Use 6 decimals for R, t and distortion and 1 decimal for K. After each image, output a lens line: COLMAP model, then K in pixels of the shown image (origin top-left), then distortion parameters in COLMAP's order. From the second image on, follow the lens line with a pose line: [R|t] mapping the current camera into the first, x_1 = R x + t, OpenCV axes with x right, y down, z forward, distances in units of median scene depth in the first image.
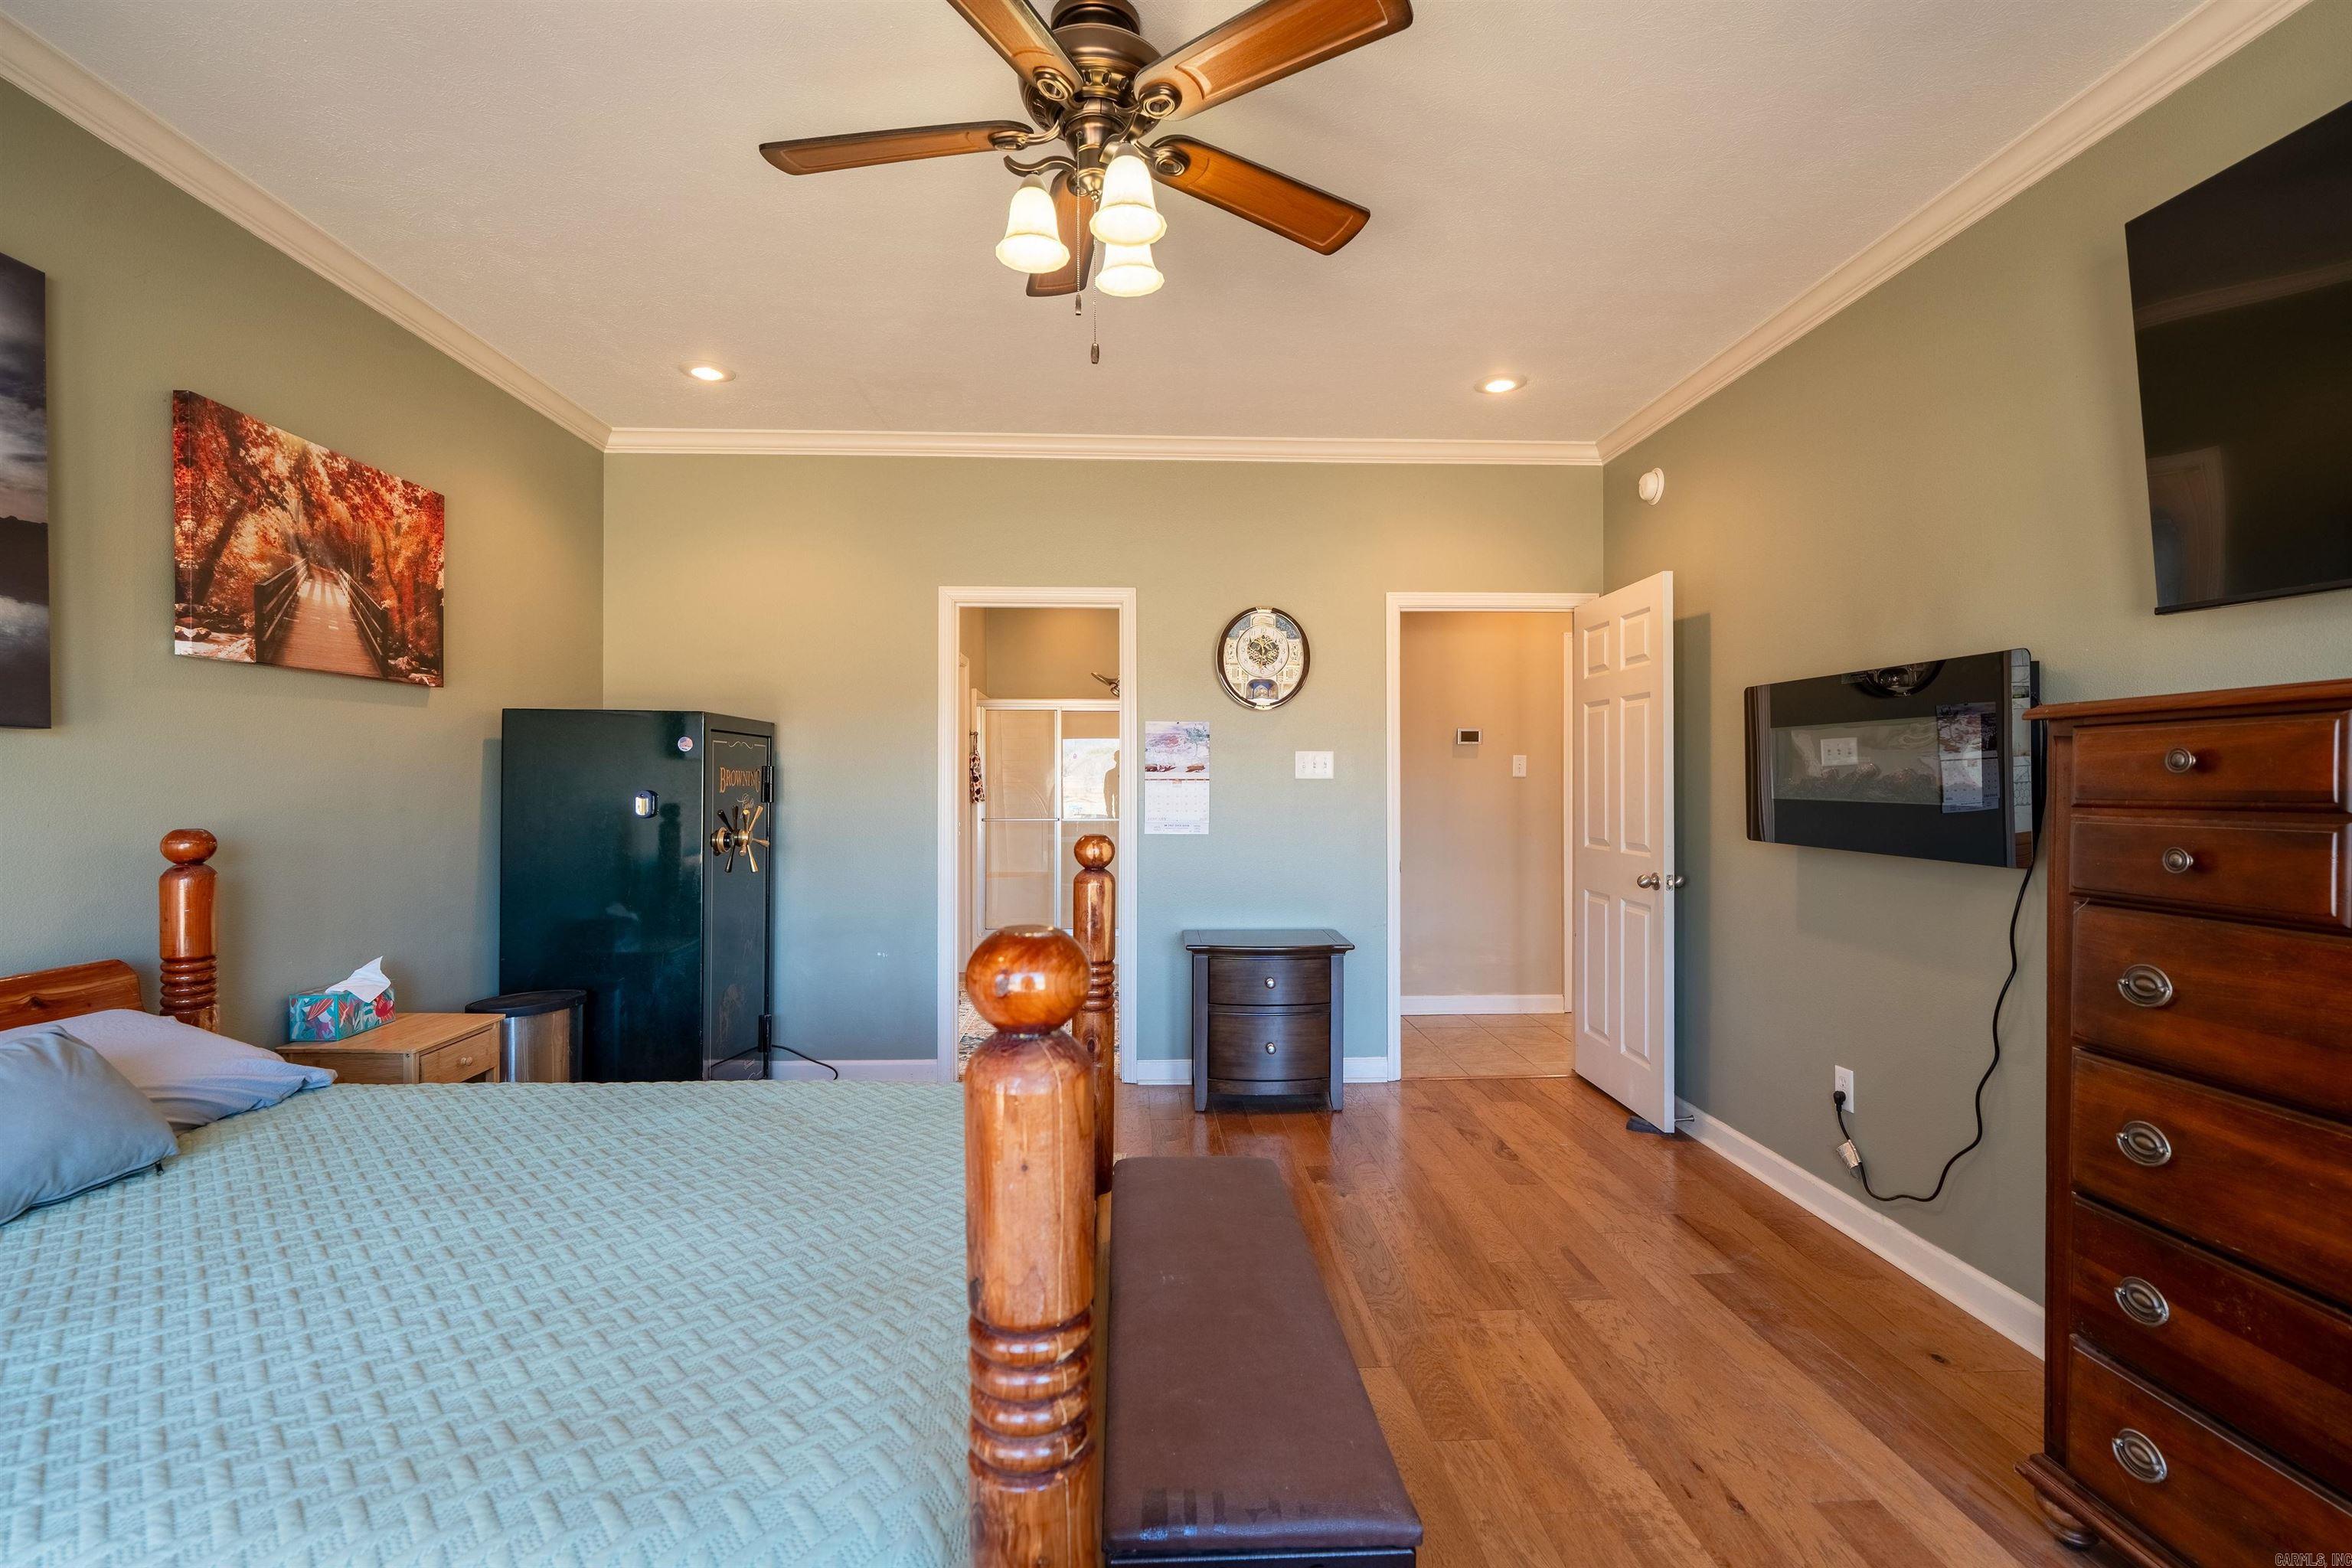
lens RADIAL K [[1052.4, 0, 1175.6], [0, 1052.4, 776.5], [0, 0, 1]] dist [-0.007447, 0.002783]
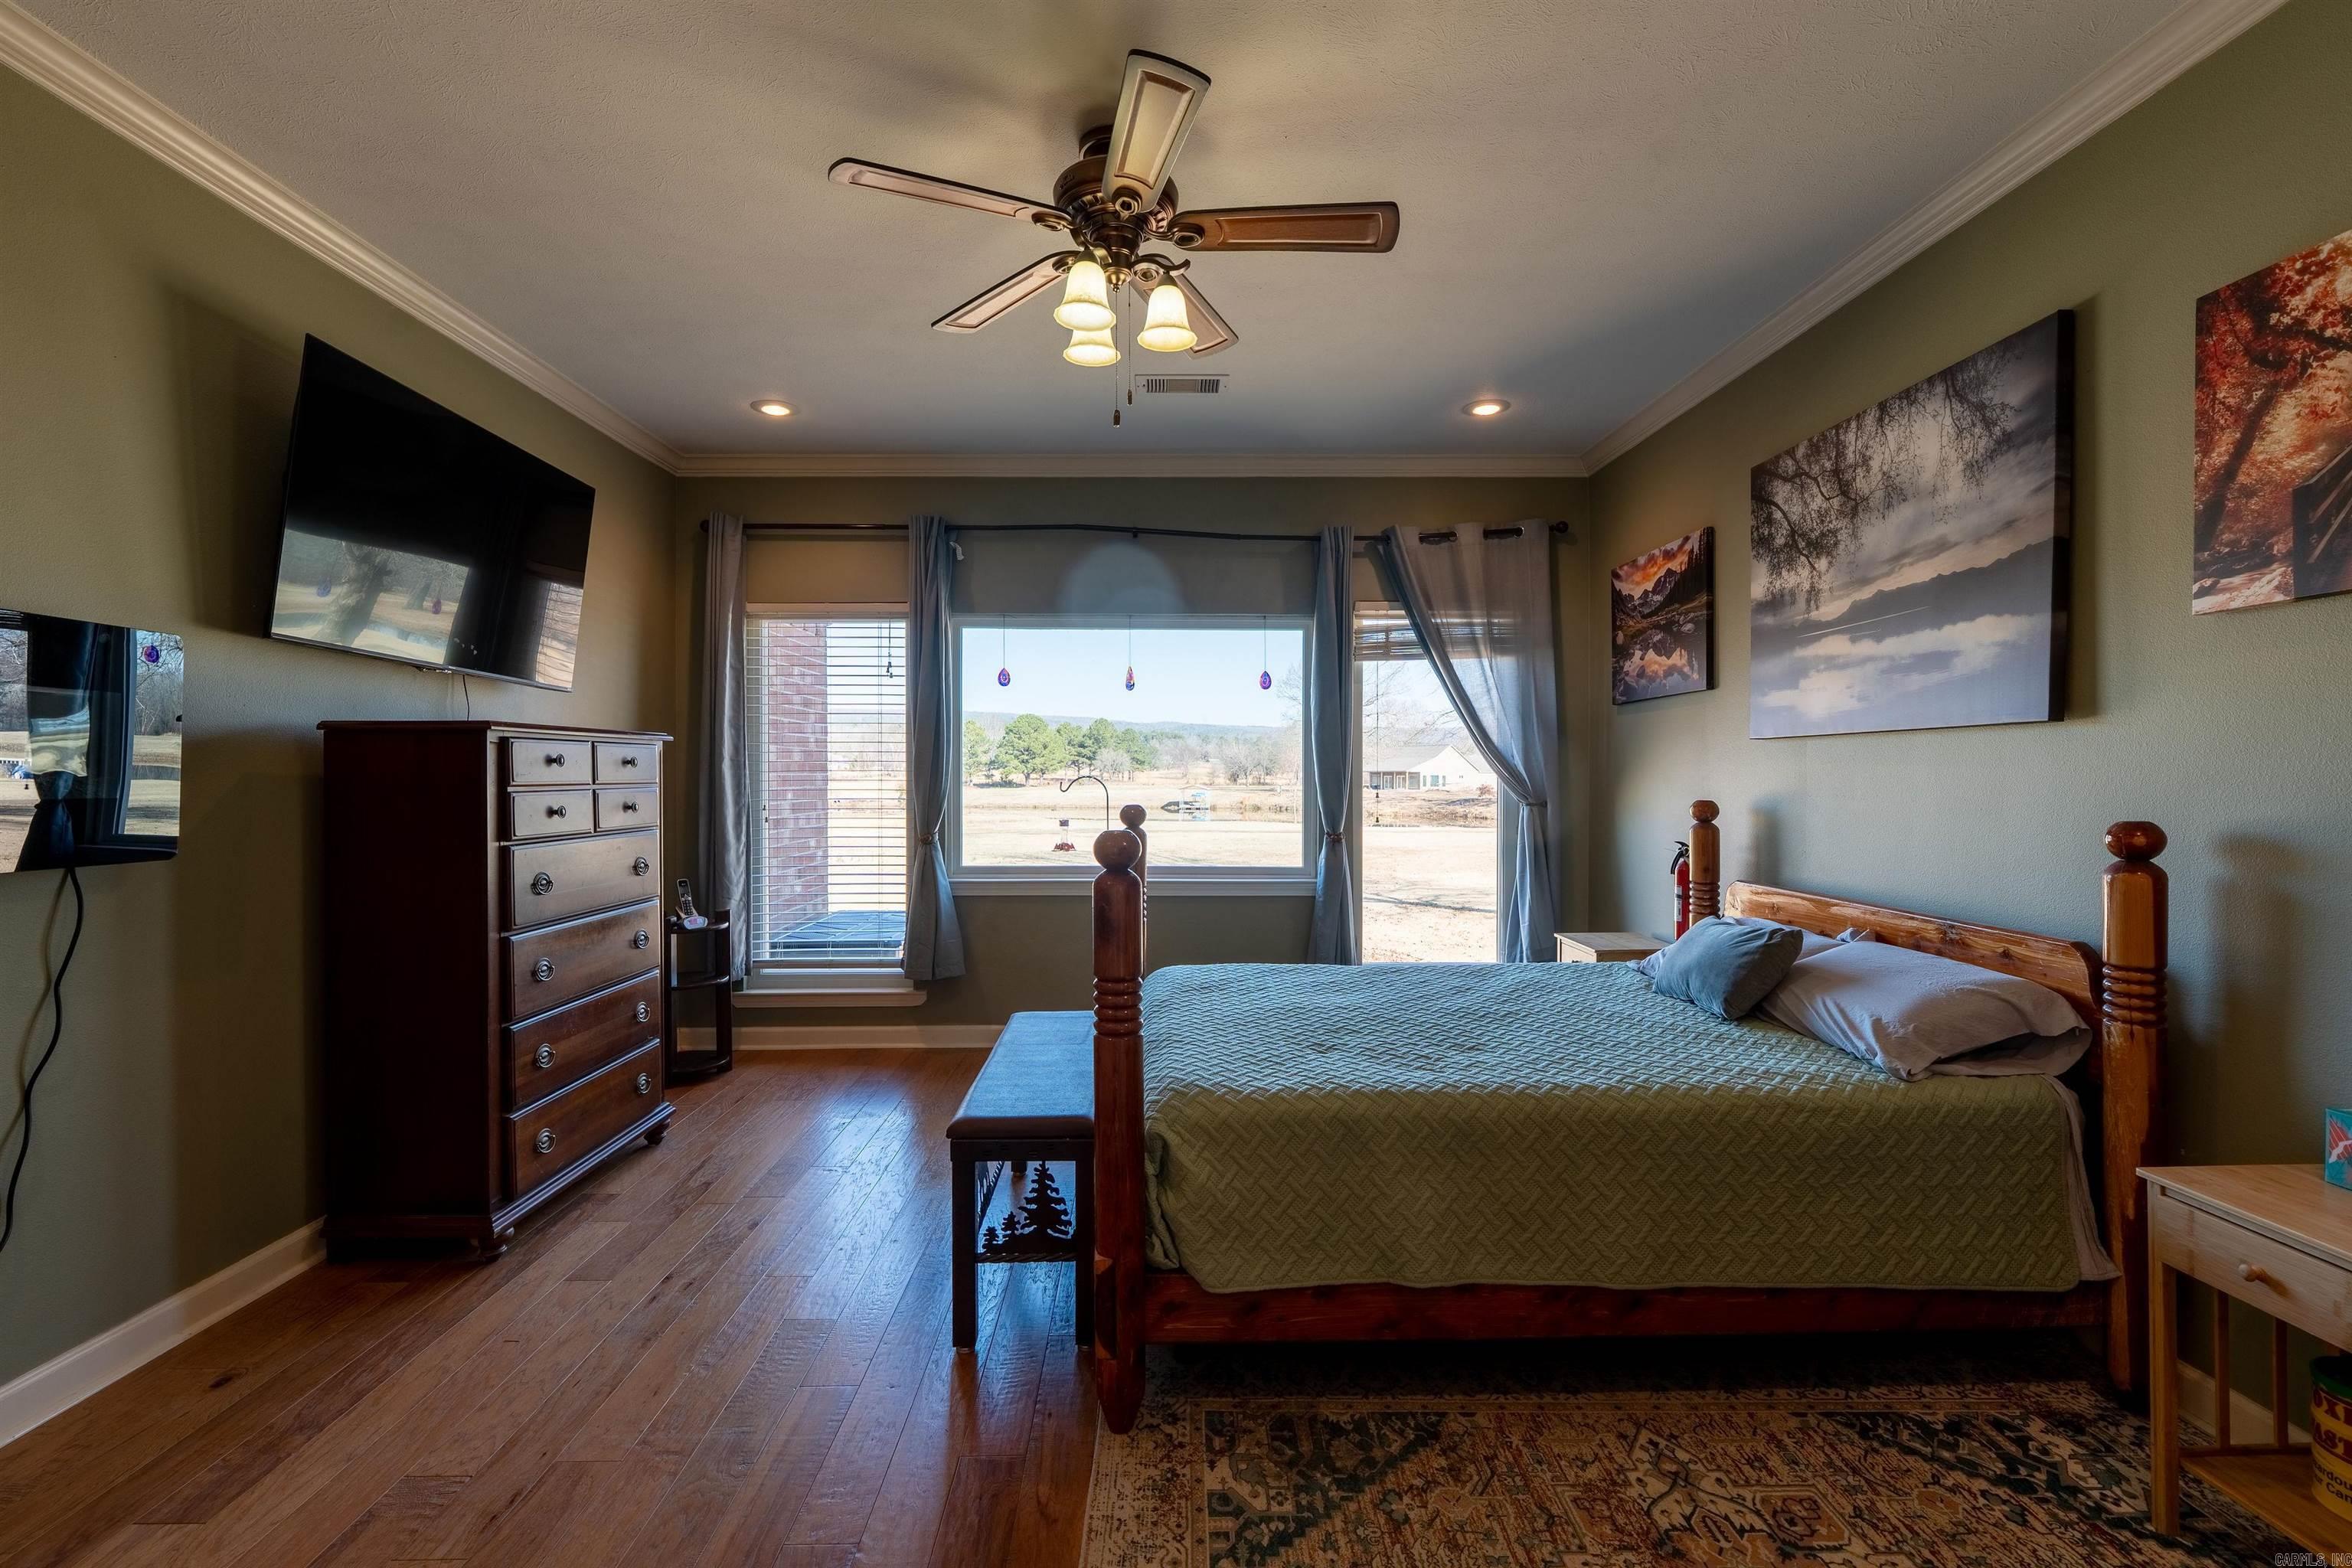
lens RADIAL K [[1052.4, 0, 1179.0], [0, 1052.4, 780.4], [0, 0, 1]] dist [-0.007447, 0.002783]
pose [[-0.999752, 0.001232, 0.022243, -0.140256], [0.001229, 0.999999, -0.000173, 0.013480], [-0.022243, -0.000146, -0.999753, 1.740455]]
